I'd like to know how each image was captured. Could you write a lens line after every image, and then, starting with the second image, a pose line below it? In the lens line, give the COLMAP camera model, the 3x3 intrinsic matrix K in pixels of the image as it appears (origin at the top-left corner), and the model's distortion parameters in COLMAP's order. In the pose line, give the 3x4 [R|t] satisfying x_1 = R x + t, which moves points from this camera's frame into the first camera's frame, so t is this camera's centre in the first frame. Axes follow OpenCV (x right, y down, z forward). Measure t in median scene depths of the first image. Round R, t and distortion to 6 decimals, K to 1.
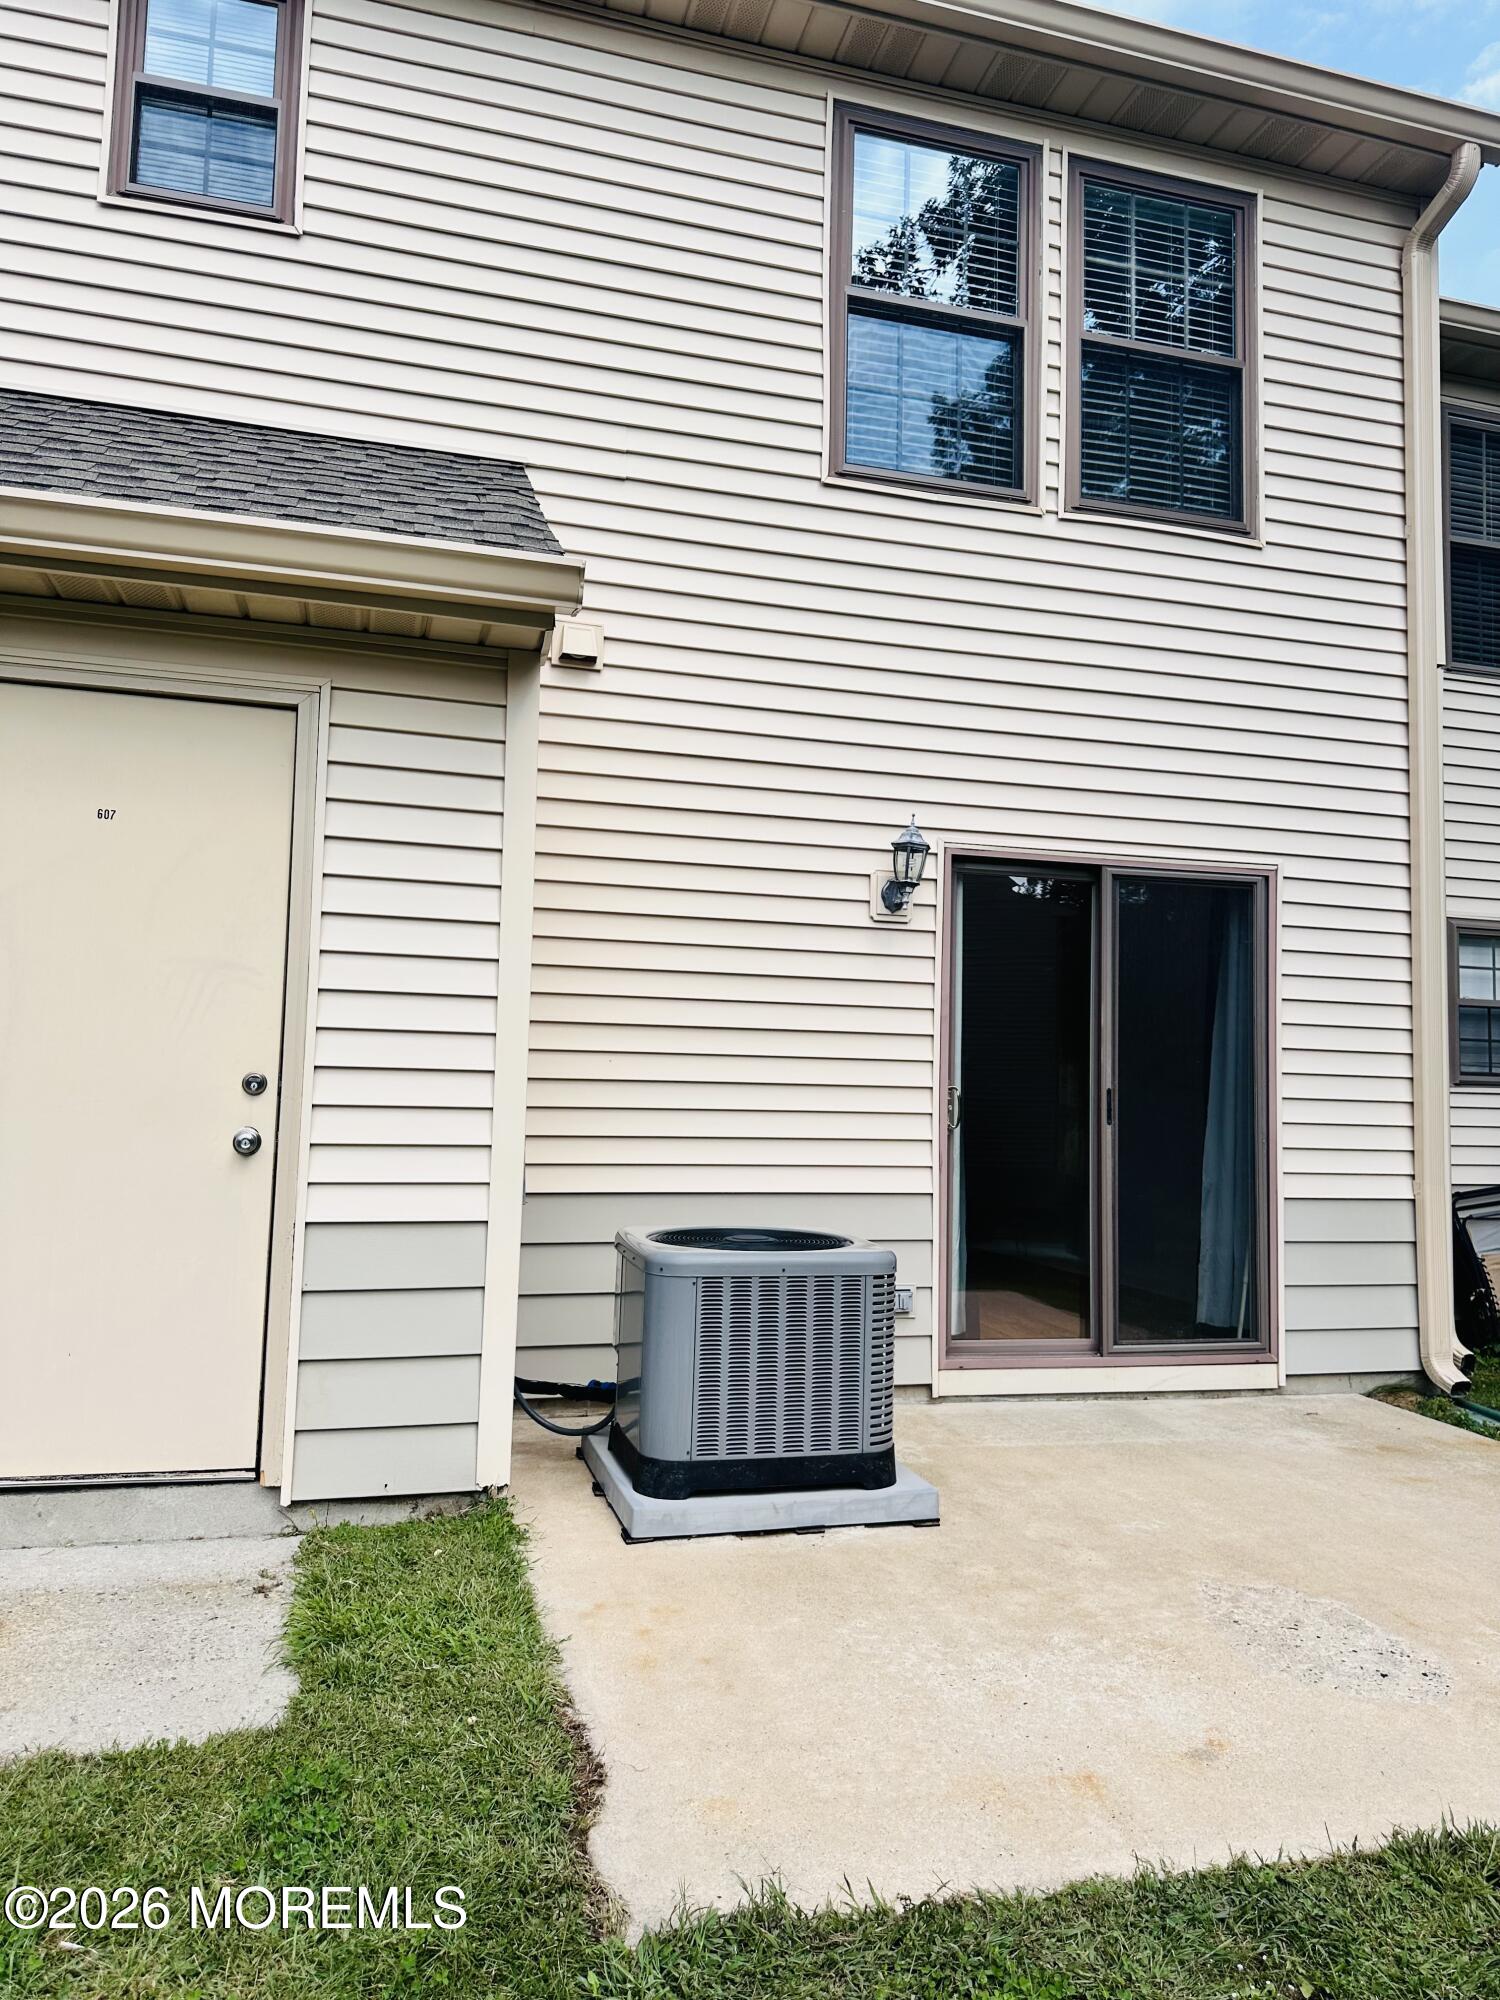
lens RADIAL K [[1389.6, 0, 750.0], [0, 1389.6, 1000.0], [0, 0, 1]] dist [0.032534, -0.040658]
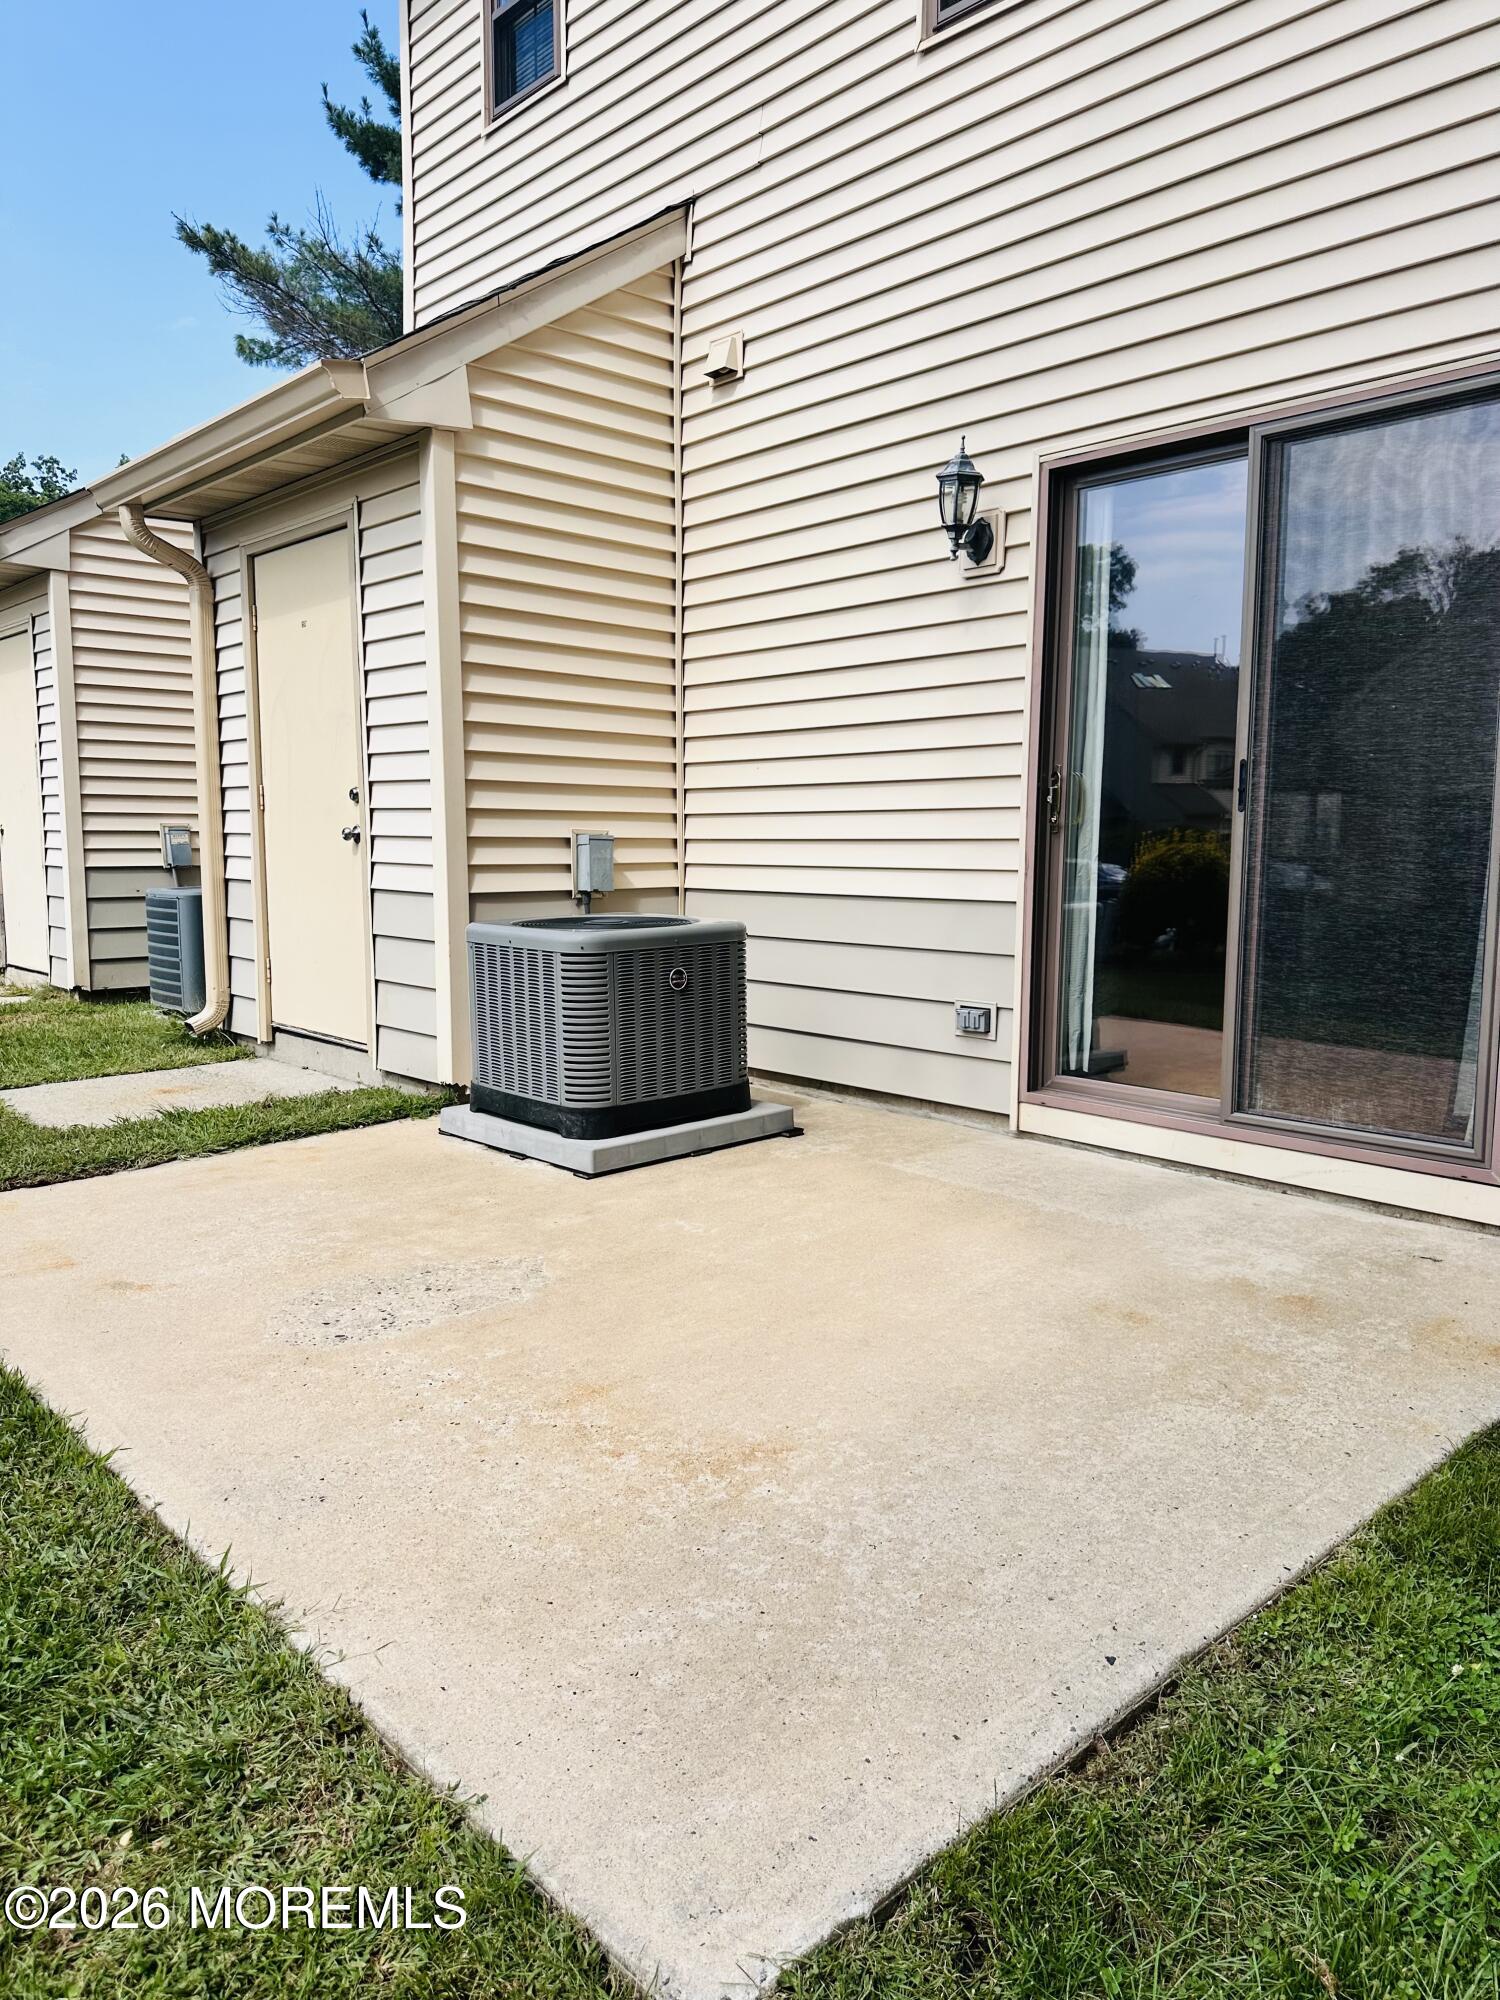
lens RADIAL K [[1389.1, 0, 777.7], [0, 1389.1, 999.6], [0, 0, 1]] dist [0.134824, -0.214462]
pose [[0.465018, 0.080285, -0.881654, 1.158403], [0.069380, 0.989512, 0.126700, 0.116387], [0.882579, -0.120087, 0.454570, 0.670227]]
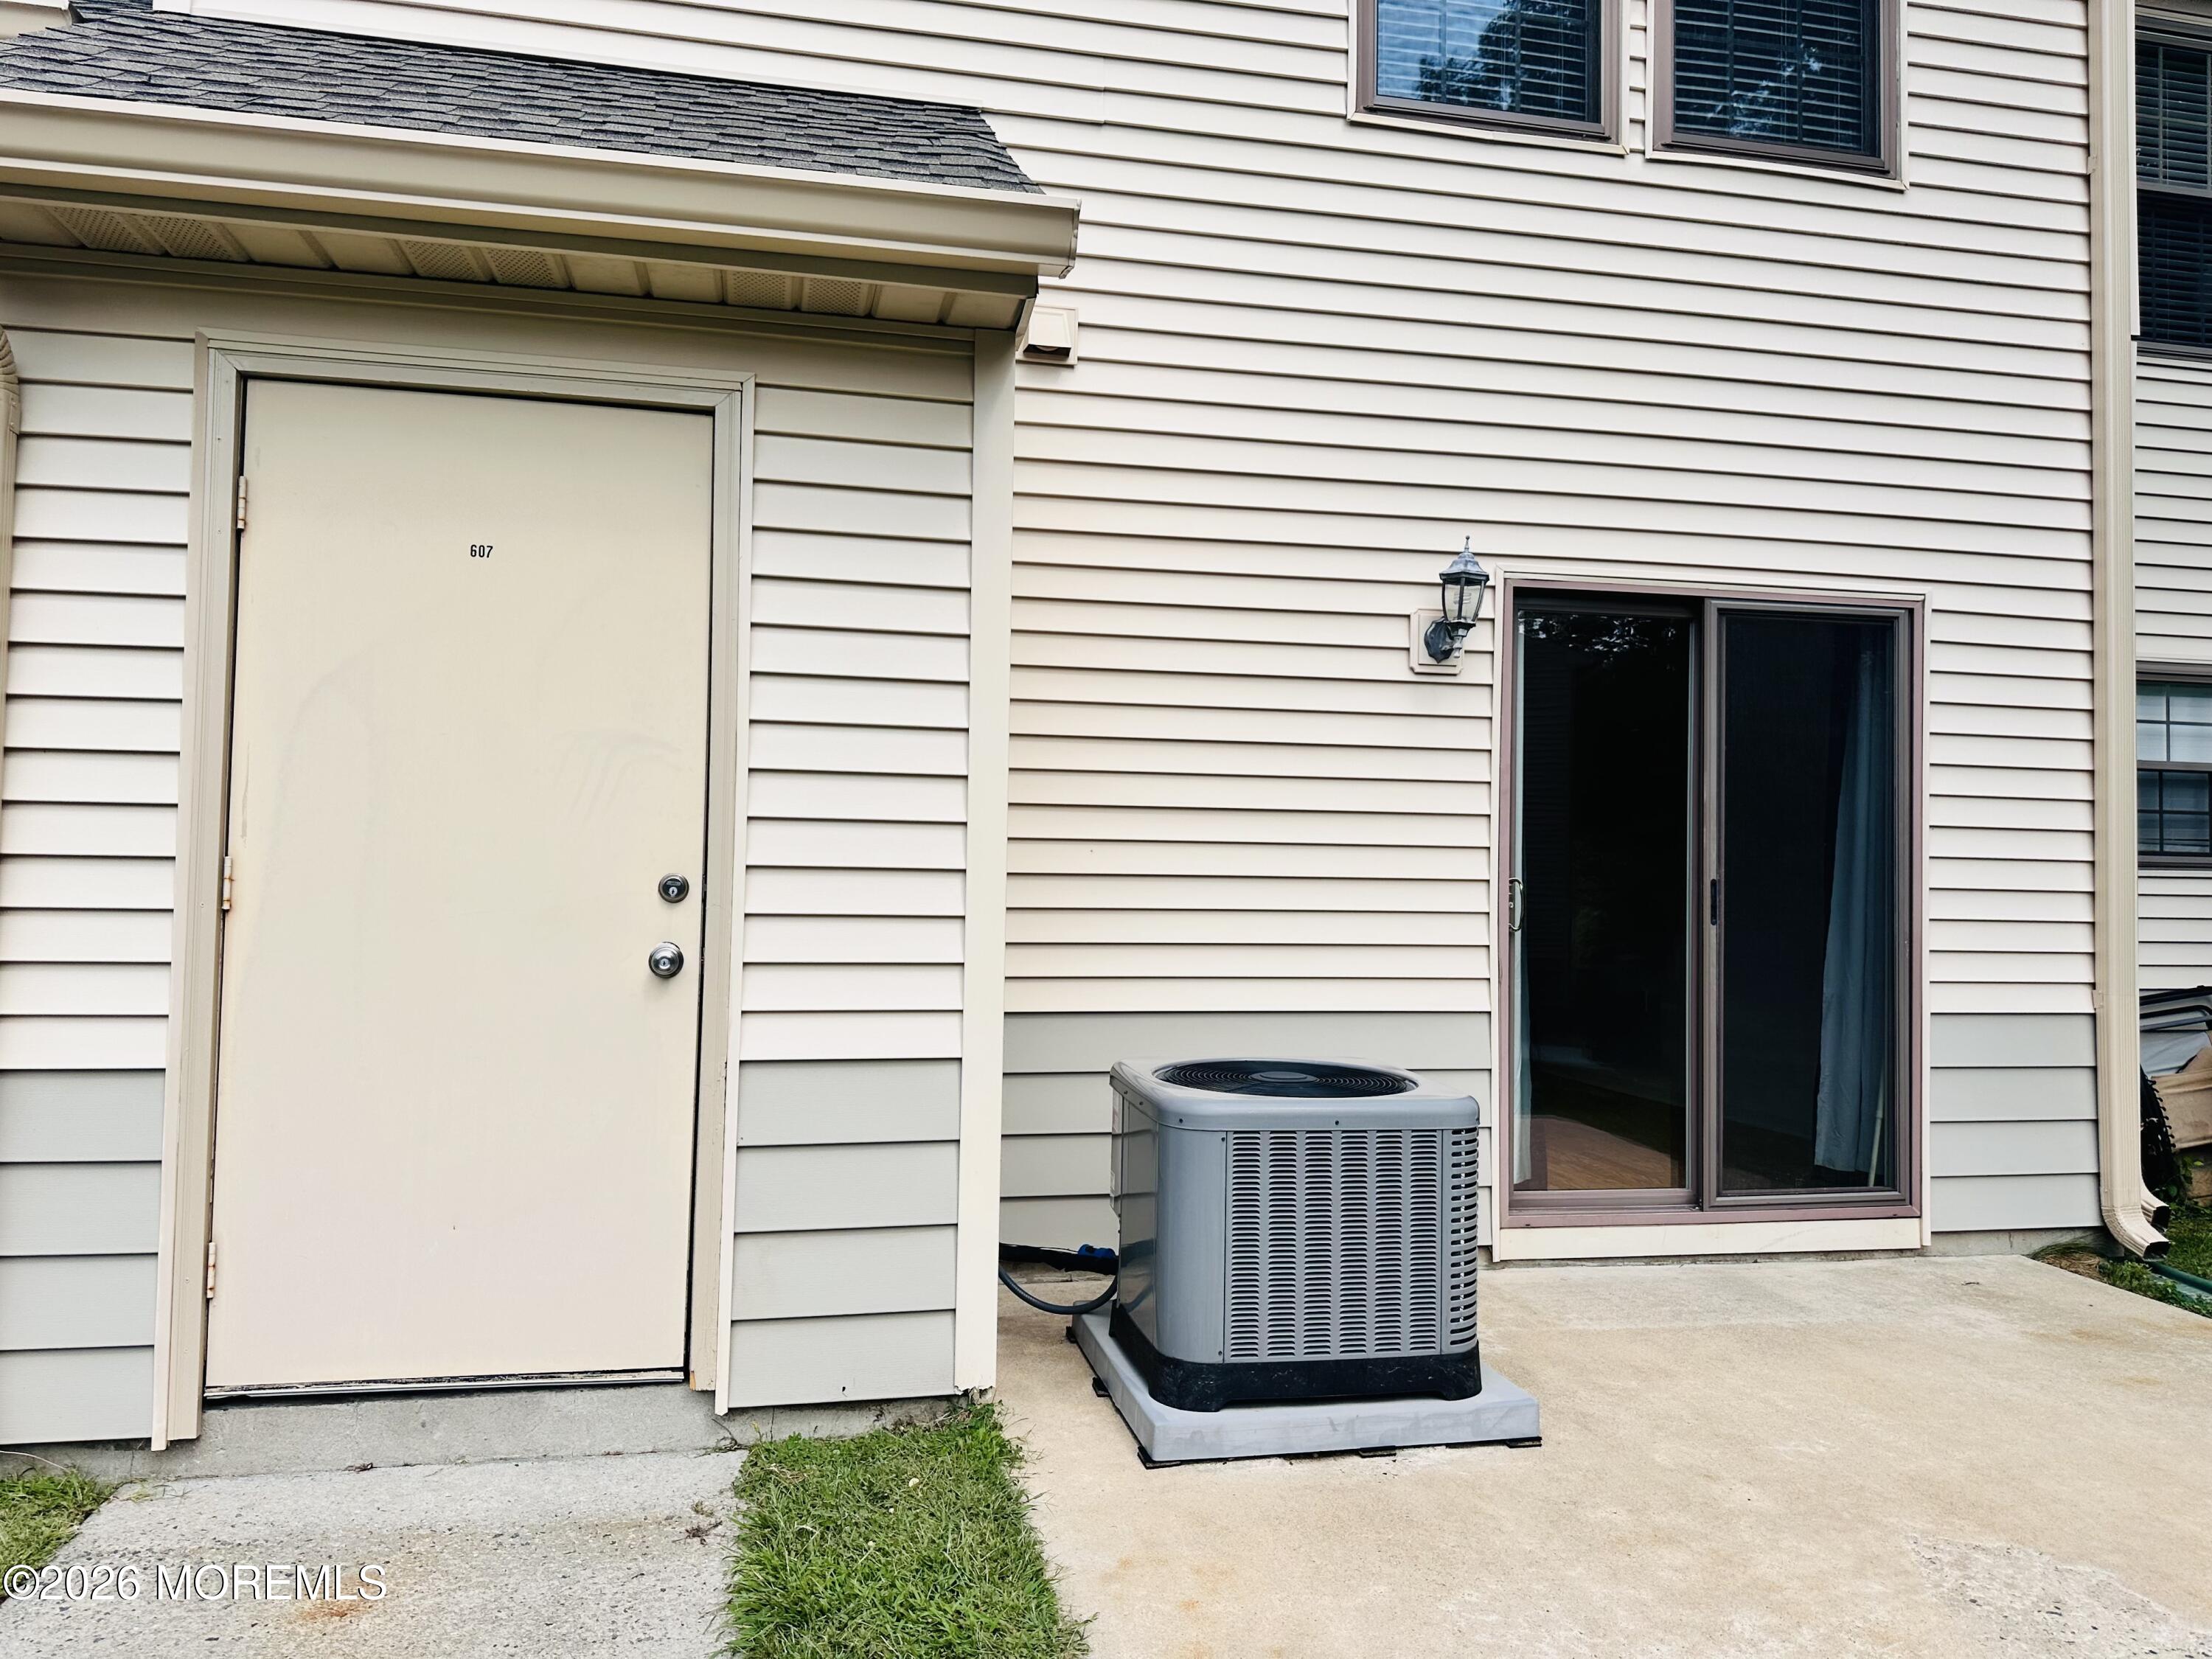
lens RADIAL K [[1539.5, 0, 1096.2], [0, 1539.5, 828.2], [0, 0, 1]] dist [0.023278, -0.025316]
pose [[0.997954, -0.008626, -0.063352, -0.056304], [0.011105, 0.999182, 0.038891, -0.005772], [0.062964, -0.039515, 0.997233, 0.136631]]
